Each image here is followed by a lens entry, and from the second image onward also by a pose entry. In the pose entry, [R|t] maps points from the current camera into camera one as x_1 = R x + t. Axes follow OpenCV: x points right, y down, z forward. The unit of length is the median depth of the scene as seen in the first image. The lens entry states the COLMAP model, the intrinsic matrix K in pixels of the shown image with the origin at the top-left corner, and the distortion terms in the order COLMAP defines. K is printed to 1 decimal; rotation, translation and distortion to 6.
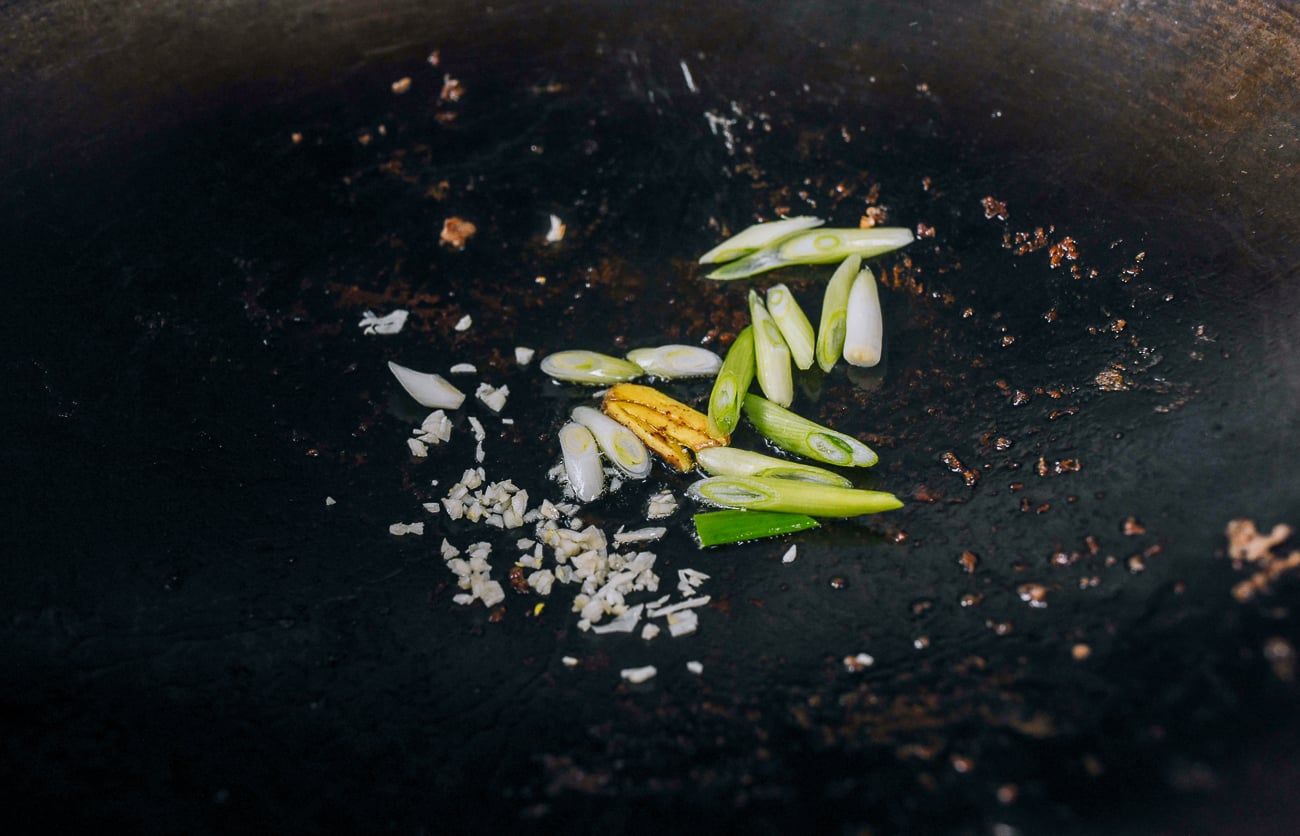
lens RADIAL K [[1293.8, 0, 650.0], [0, 1293.8, 418.0], [0, 0, 1]] dist [-0.064052, 0.020447]
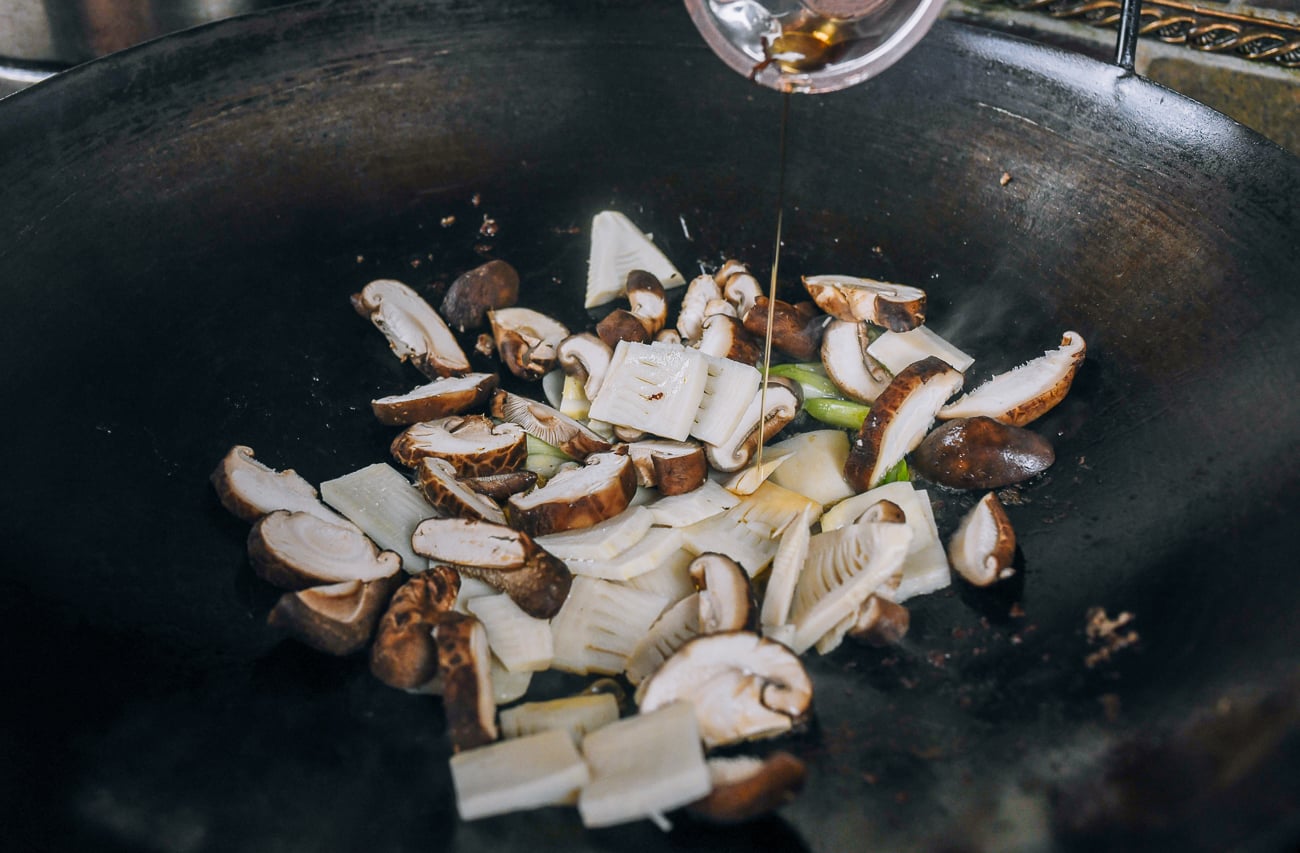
lens RADIAL K [[1319.6, 0, 648.3], [0, 1319.6, 399.8], [0, 0, 1]] dist [-0.088332, 0.043942]
pose [[0.998016, 0.059615, 0.020275, -0.023356], [-0.057431, 0.993807, -0.095131, 0.017289], [-0.025821, 0.093778, 0.995258, -0.247398]]
